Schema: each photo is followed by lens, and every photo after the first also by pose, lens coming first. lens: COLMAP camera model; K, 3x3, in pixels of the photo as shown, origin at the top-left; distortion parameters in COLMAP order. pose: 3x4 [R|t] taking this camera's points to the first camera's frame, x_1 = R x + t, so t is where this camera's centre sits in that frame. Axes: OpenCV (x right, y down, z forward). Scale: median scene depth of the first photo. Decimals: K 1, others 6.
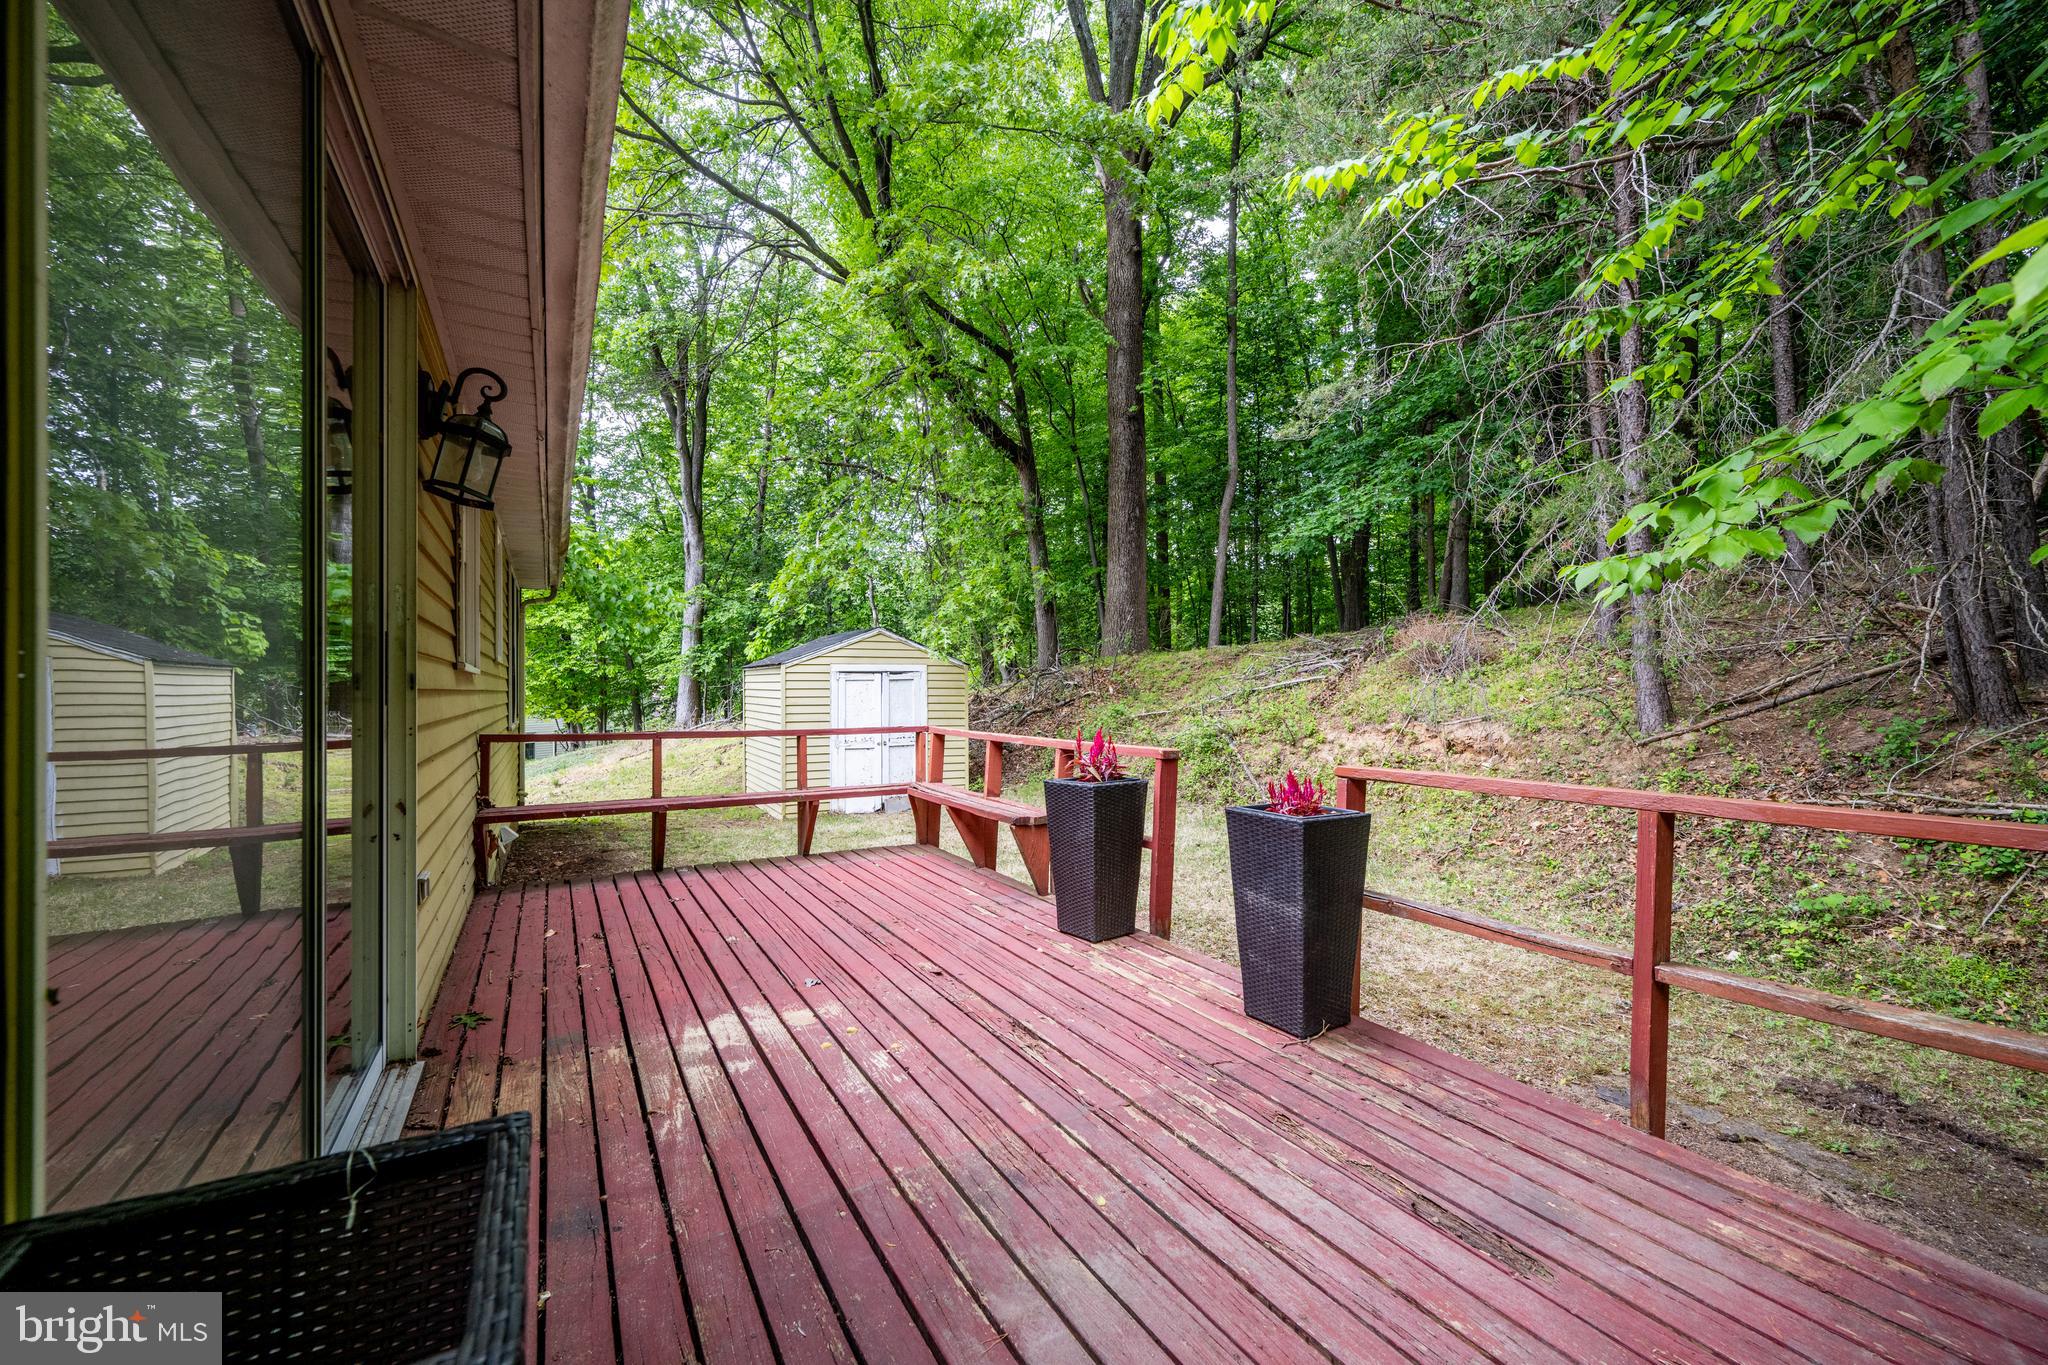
lens RADIAL K [[806.2, 0, 1015.4], [0, 806.2, 689.9], [0, 0, 1]] dist [0.001515, -0.000388]
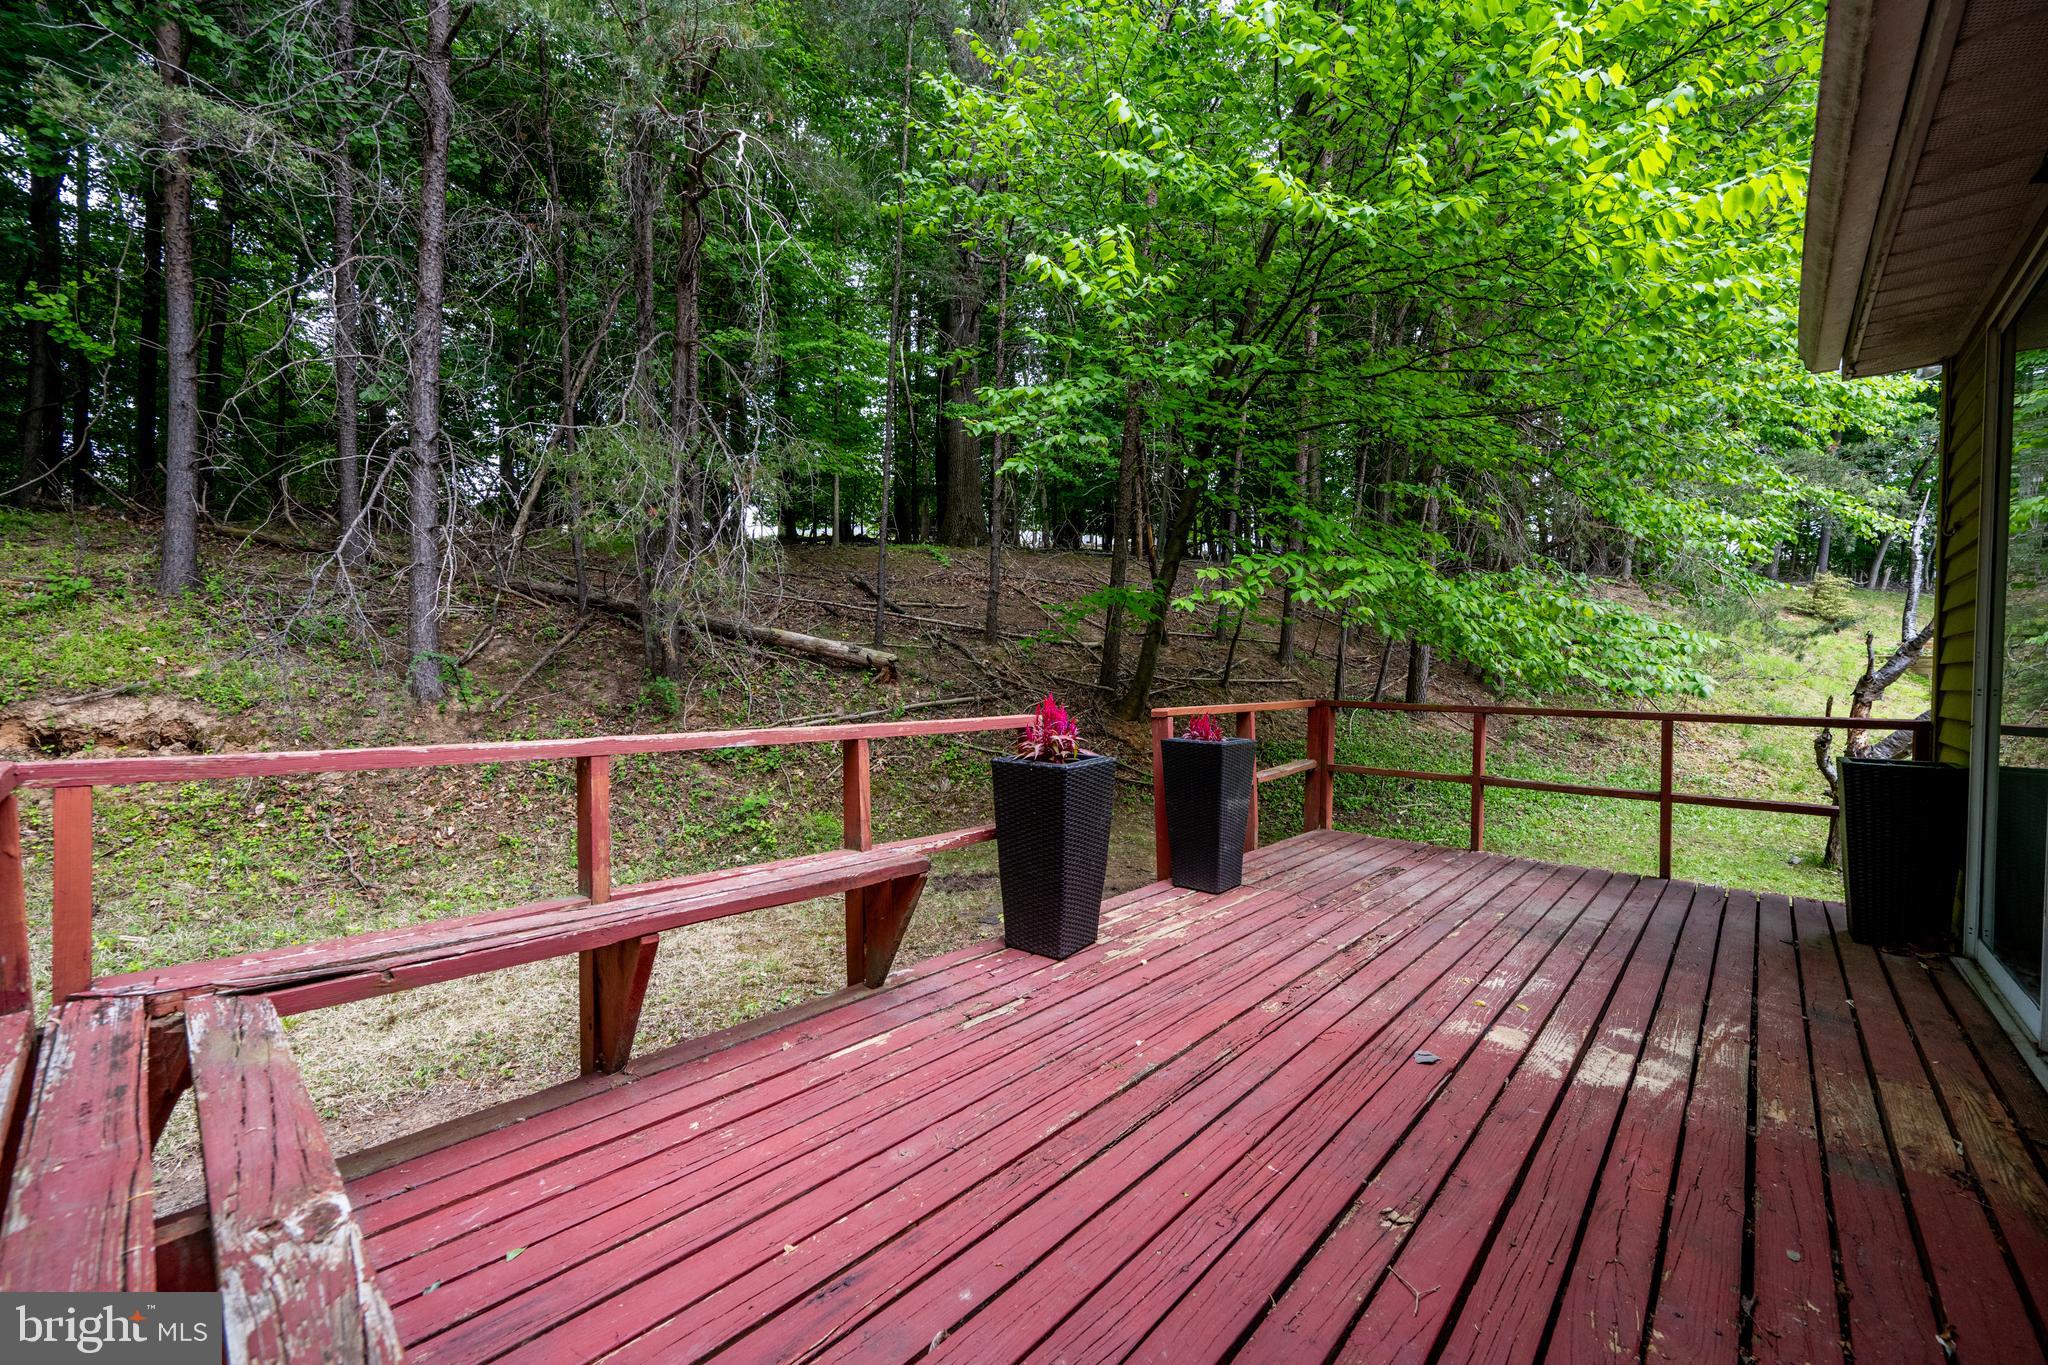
lens RADIAL K [[806.2, 0, 1019.9], [0, 806.2, 683.8], [0, 0, 1]] dist [0.001515, -0.000388]
pose [[-0.298258, -0.021149, 0.954251, -0.975666], [-0.016571, 0.999719, 0.016978, 0.031025], [-0.954342, -0.010749, -0.298524, 1.860796]]
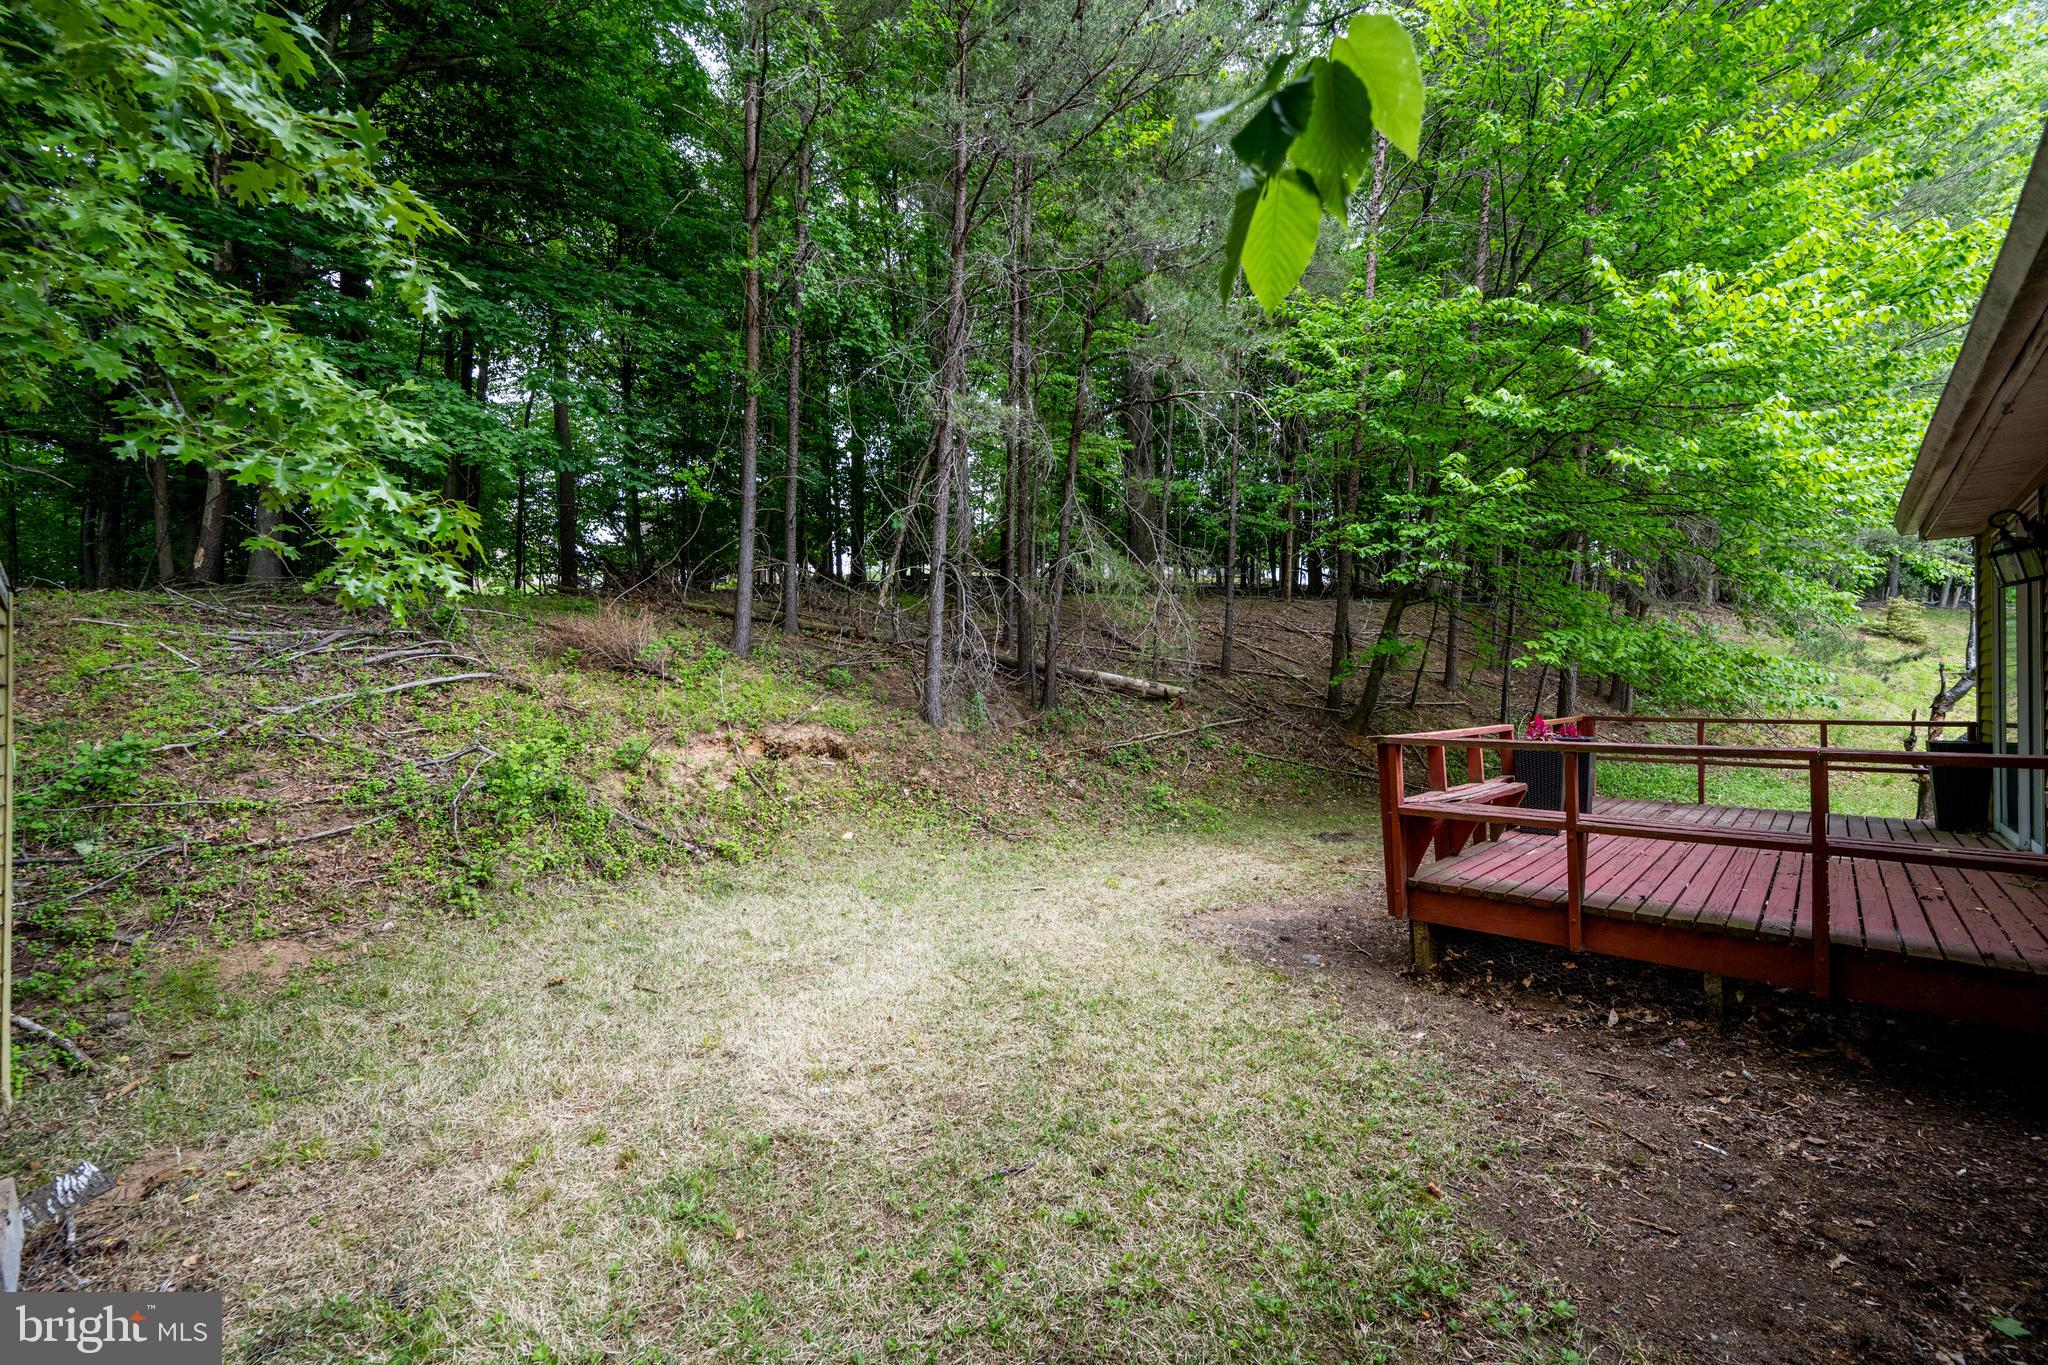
lens RADIAL K [[806.2, 0, 1017.7], [0, 806.2, 687.3], [0, 0, 1]] dist [0.001515, -0.000388]
pose [[-0.255610, 0.009123, 0.966737, -1.673972], [-0.001546, 0.999950, -0.009845, 0.016731], [-0.966779, -0.004011, -0.255583, 3.254480]]
